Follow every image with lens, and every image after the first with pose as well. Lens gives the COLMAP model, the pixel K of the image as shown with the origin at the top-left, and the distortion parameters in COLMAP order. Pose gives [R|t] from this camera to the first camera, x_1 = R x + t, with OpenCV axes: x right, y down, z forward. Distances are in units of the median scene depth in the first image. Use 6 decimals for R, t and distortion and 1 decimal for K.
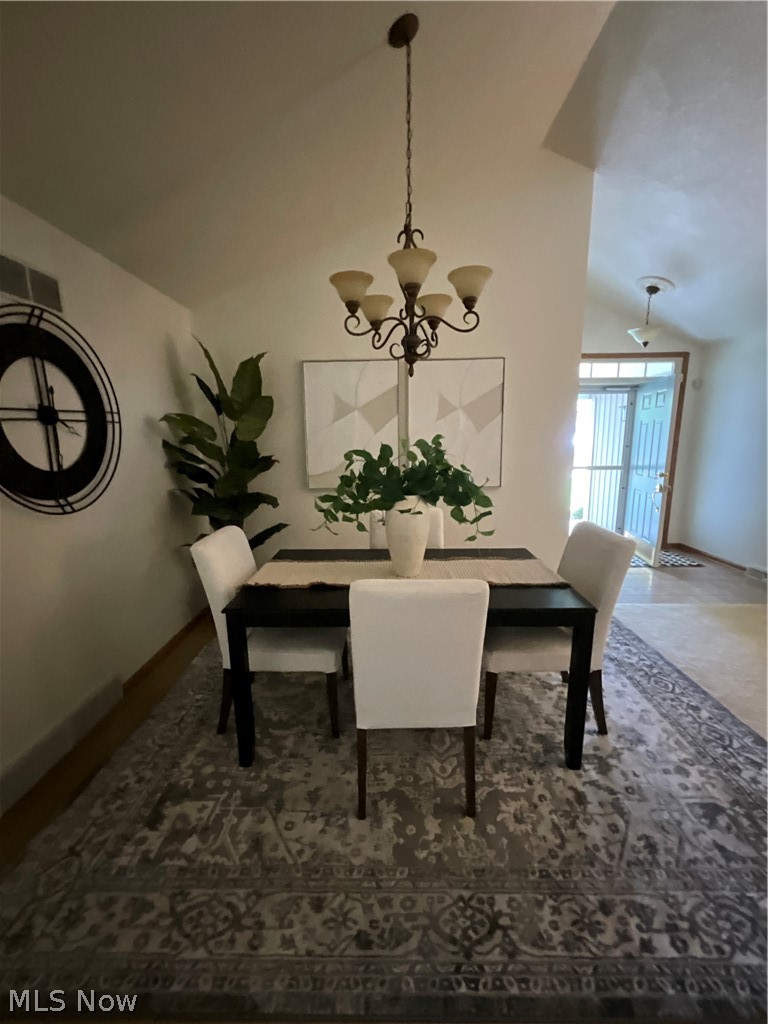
lens RADIAL K [[414.1, 0, 382.3], [0, 414.1, 516.8], [0, 0, 1]] dist [0.000158, 0.000034]
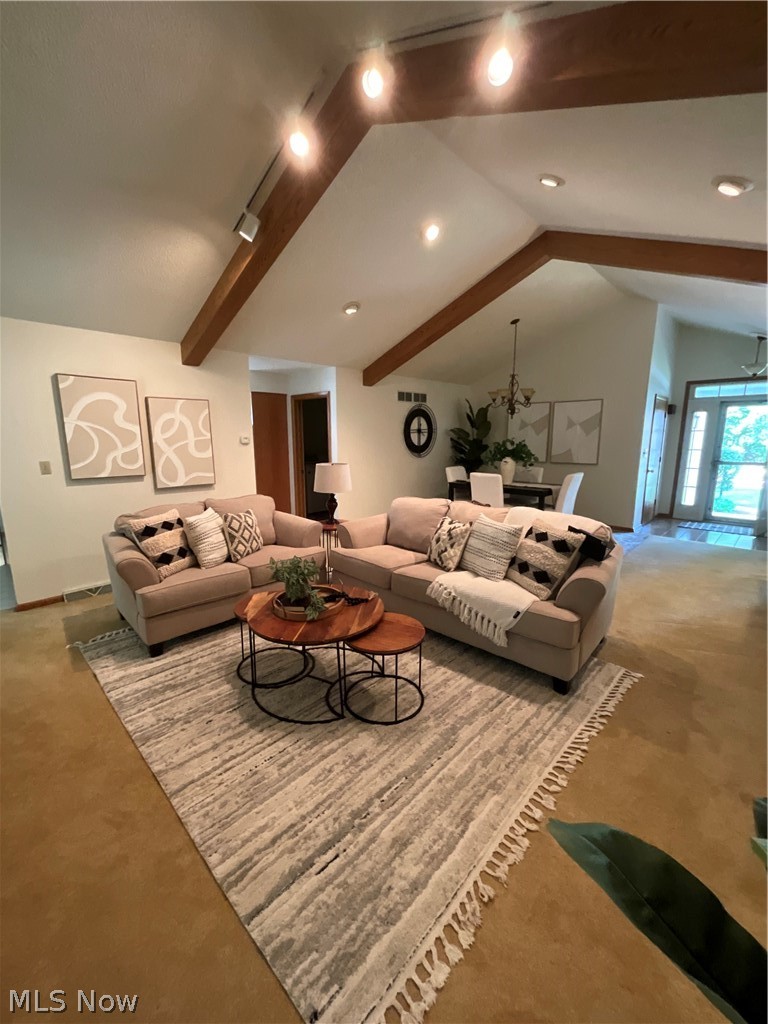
lens RADIAL K [[414.1, 0, 382.6], [0, 414.1, 512.3], [0, 0, 1]] dist [0.000158, 0.000034]
pose [[0.724332, 0.134172, -0.676270, 1.059897], [-0.136751, 0.989352, 0.049817, 0.228456], [0.675753, 0.056396, 0.734968, -1.295733]]
